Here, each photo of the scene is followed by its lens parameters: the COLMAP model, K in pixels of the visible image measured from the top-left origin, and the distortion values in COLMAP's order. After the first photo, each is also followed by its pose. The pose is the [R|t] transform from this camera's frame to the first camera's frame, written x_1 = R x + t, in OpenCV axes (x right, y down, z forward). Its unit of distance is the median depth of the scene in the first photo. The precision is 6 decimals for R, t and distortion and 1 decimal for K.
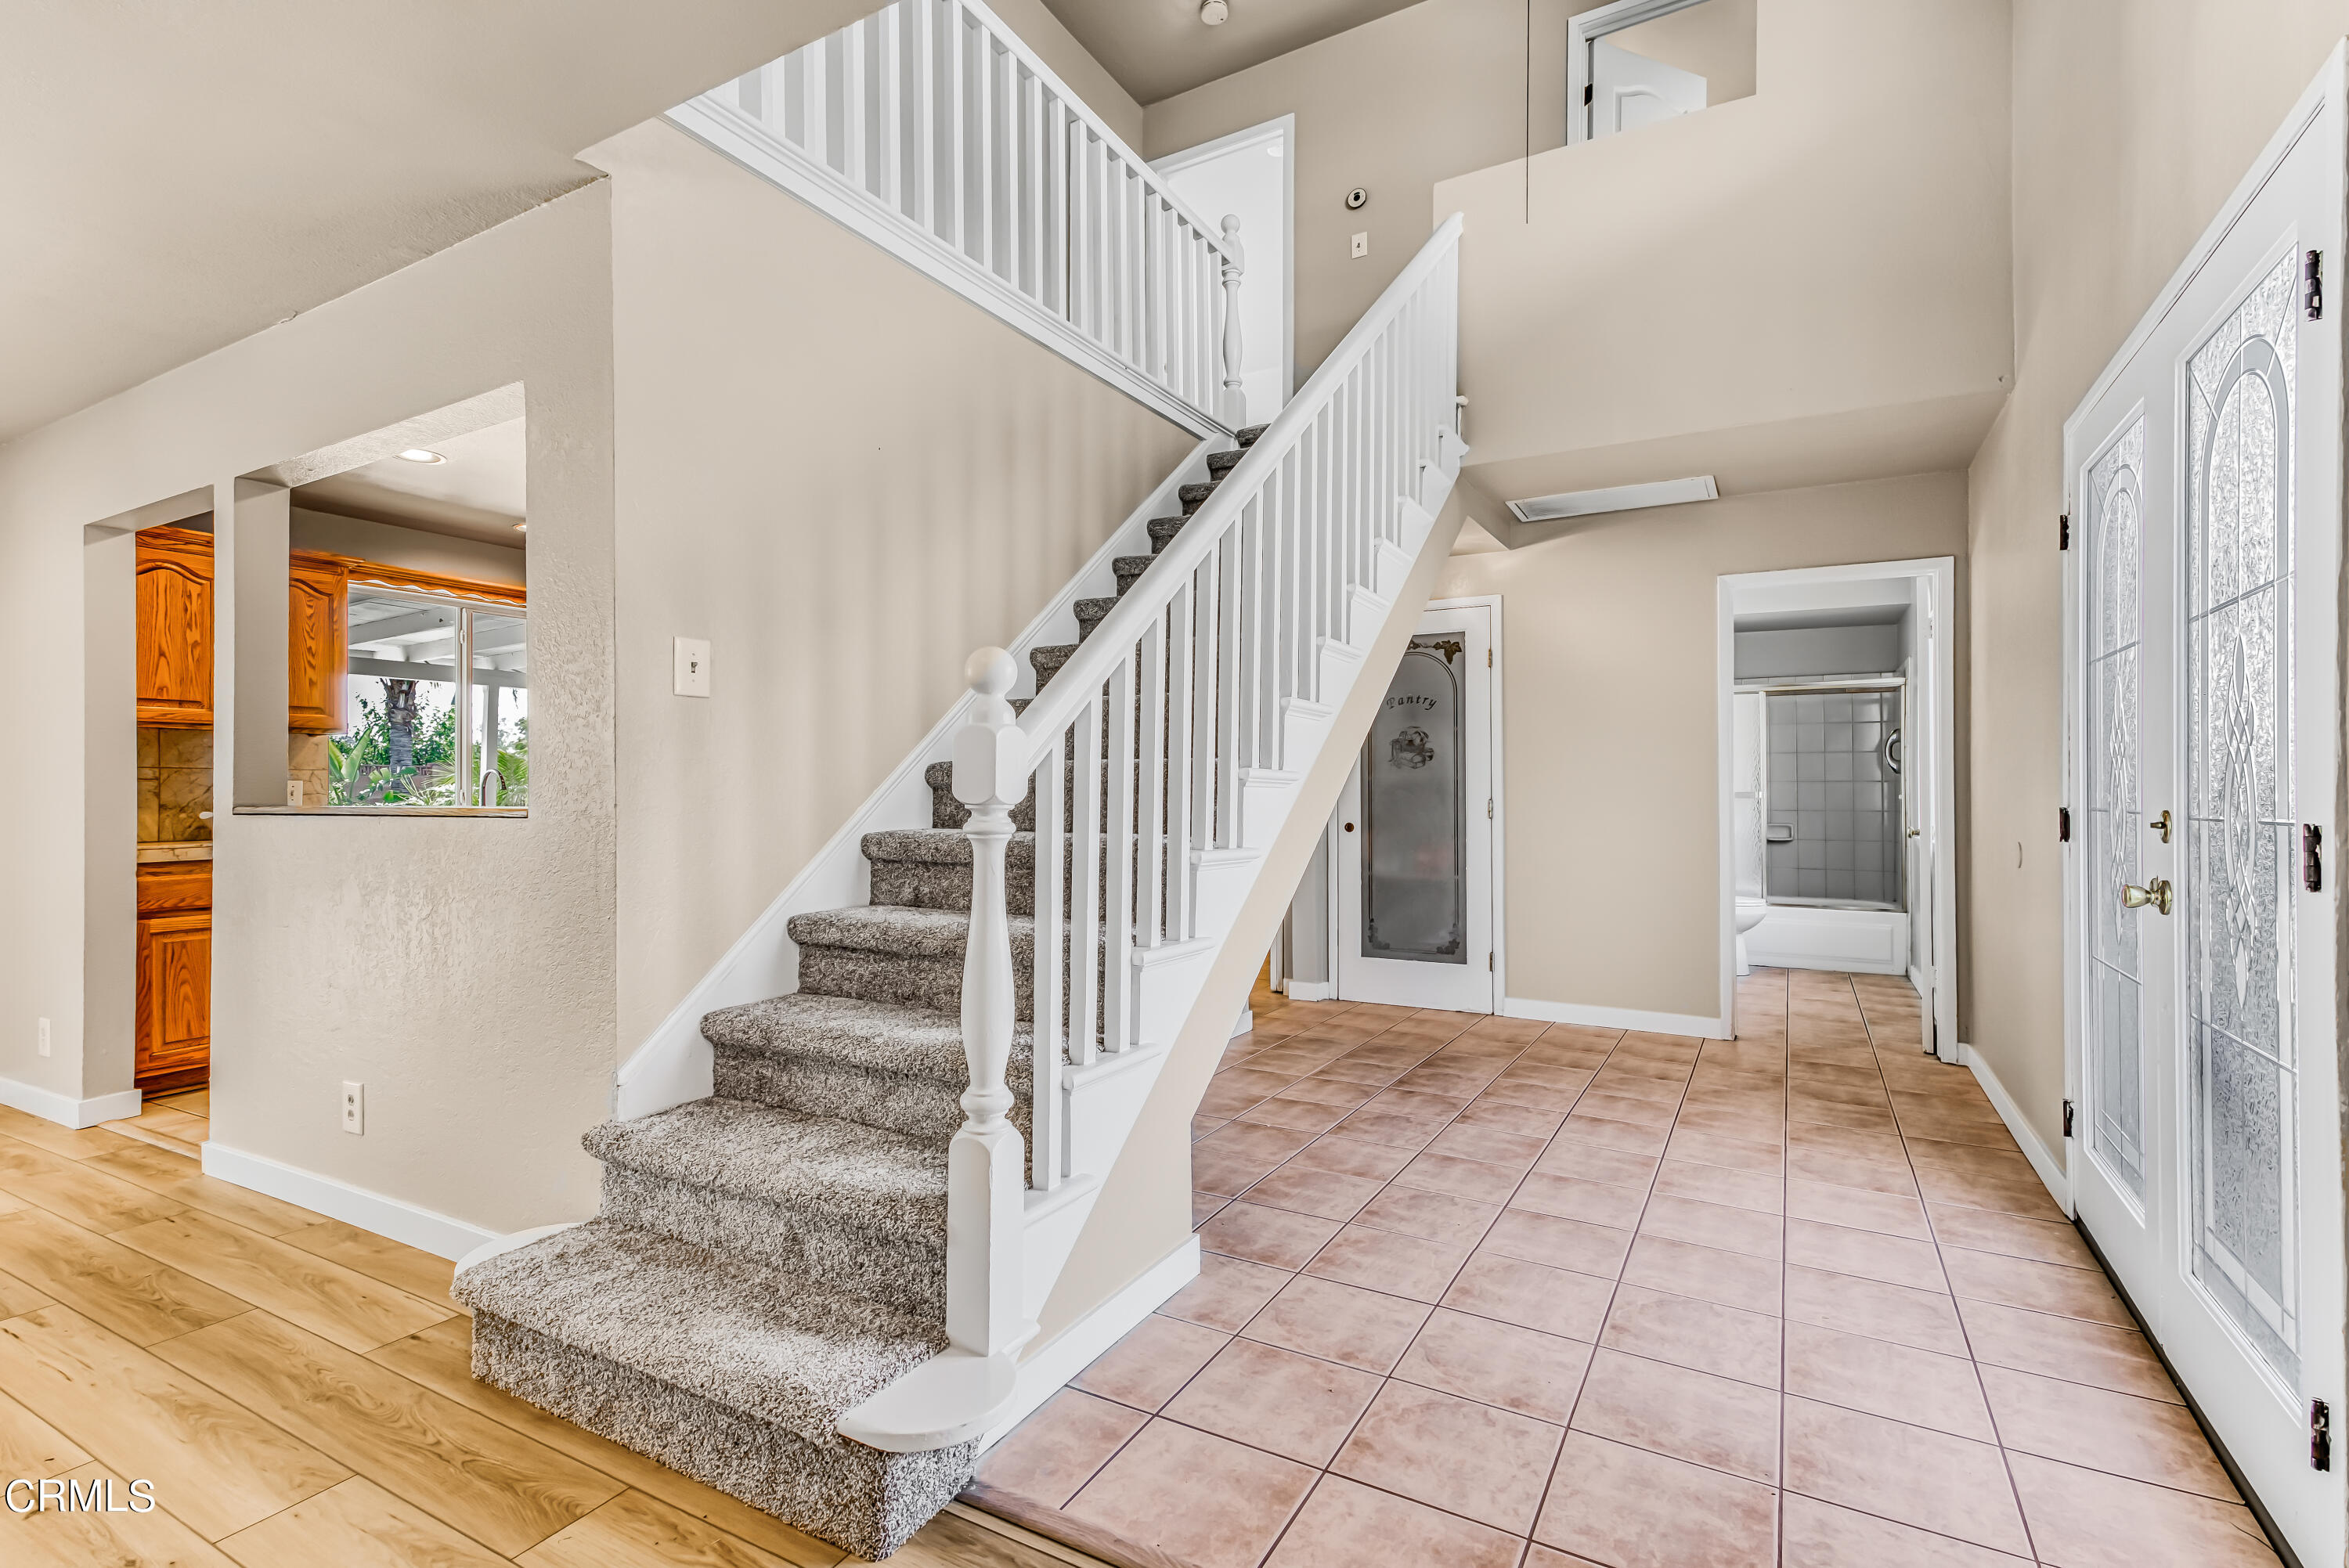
lens RADIAL K [[1024.2, 0, 1140.5], [0, 1024.2, 791.5], [0, 0, 1]] dist [0.016899, 0.003348]
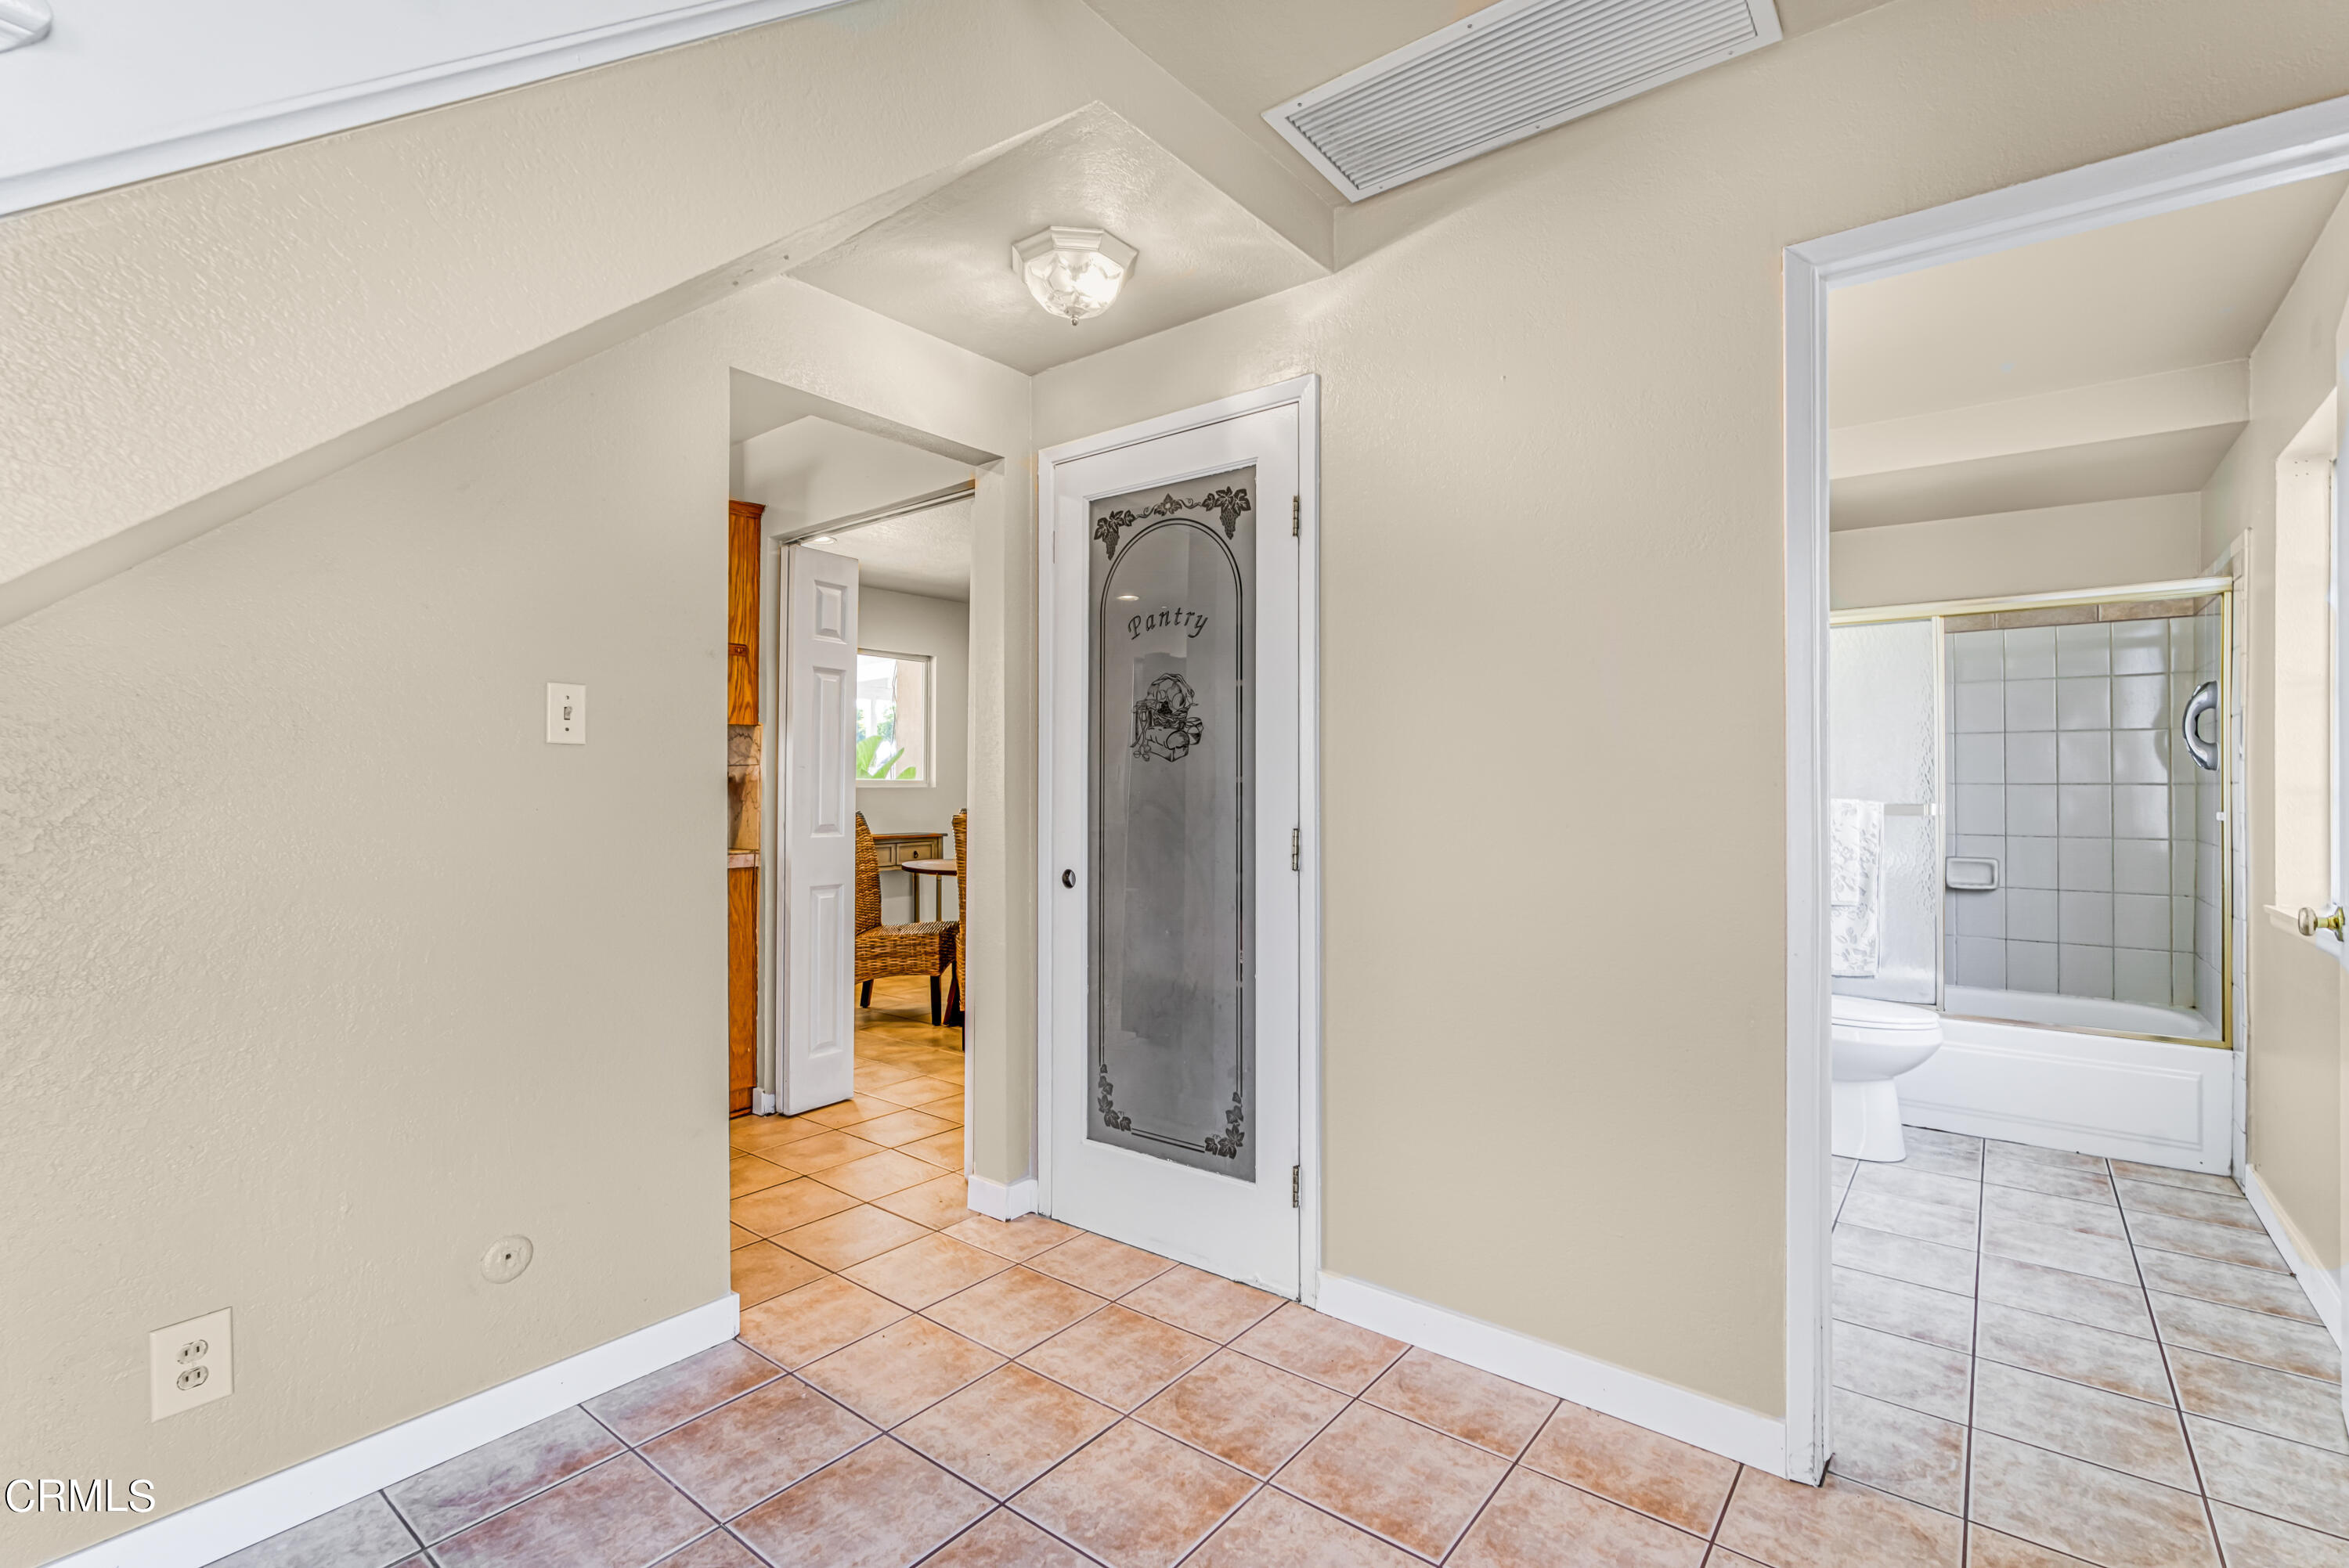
lens RADIAL K [[1024.2, 0, 1258.4], [0, 1024.2, 797.8], [0, 0, 1]] dist [0.016899, 0.003348]
pose [[0.997956, 0.000164, -0.063902, 0.329172], [0.000281, 0.999976, 0.006949, -0.008185], [0.063902, -0.006952, 0.997932, 0.508516]]
